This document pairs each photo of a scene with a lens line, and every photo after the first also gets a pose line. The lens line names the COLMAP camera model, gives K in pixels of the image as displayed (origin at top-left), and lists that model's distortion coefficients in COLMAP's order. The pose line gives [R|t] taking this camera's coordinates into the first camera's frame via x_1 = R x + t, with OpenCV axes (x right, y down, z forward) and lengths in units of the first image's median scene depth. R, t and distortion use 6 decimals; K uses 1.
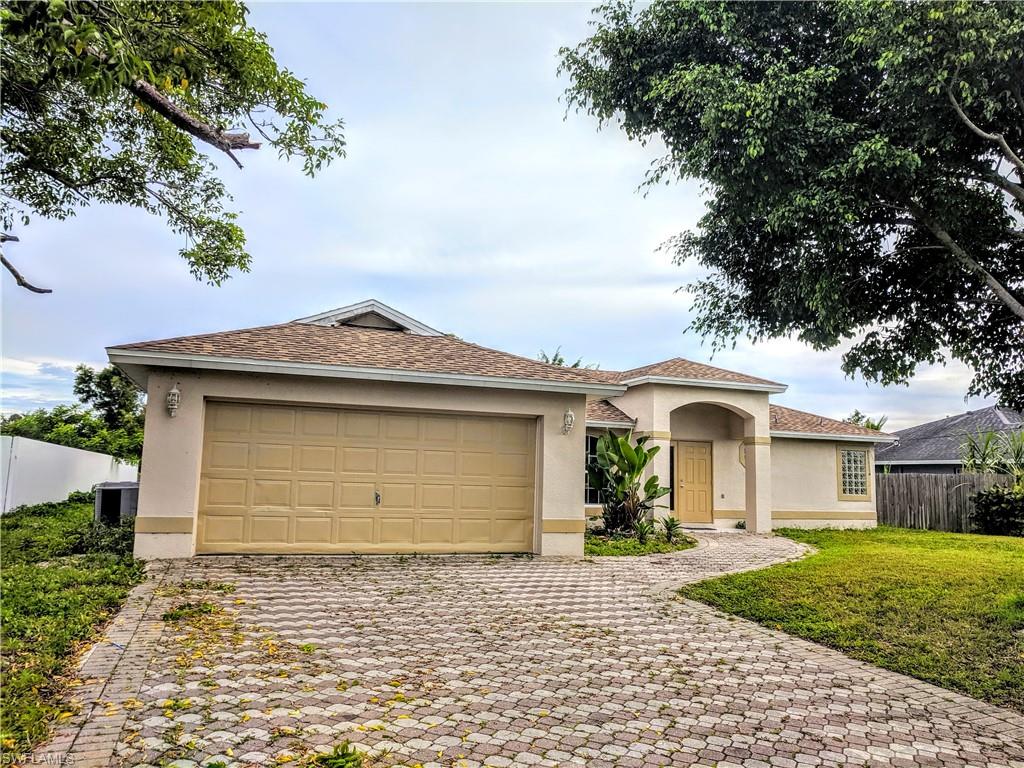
lens RADIAL K [[790.8, 0, 512.0], [0, 790.8, 384.0], [0, 0, 1]] dist [0.005009, 0.002261]
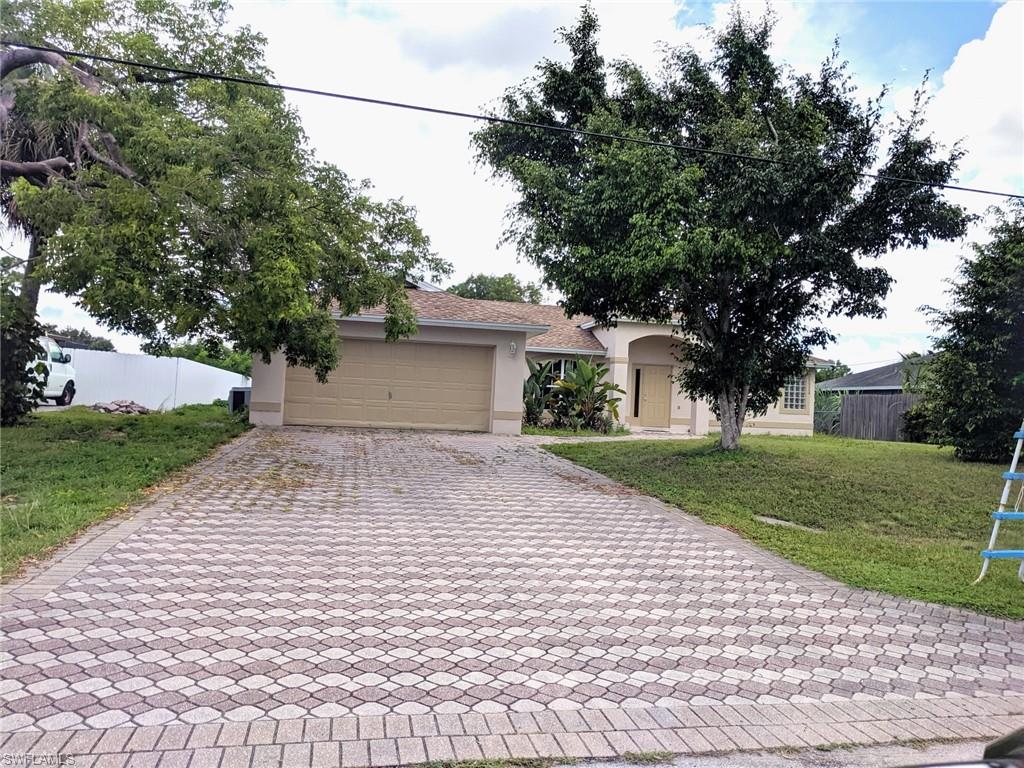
lens RADIAL K [[790.8, 0, 512.0], [0, 790.8, 384.0], [0, 0, 1]] dist [0.005009, 0.002261]
pose [[0.989350, 0.010175, -0.145203, 0.201177], [0.002387, 0.996285, 0.086079, -0.011761], [0.145539, -0.085509, 0.985650, -0.362909]]
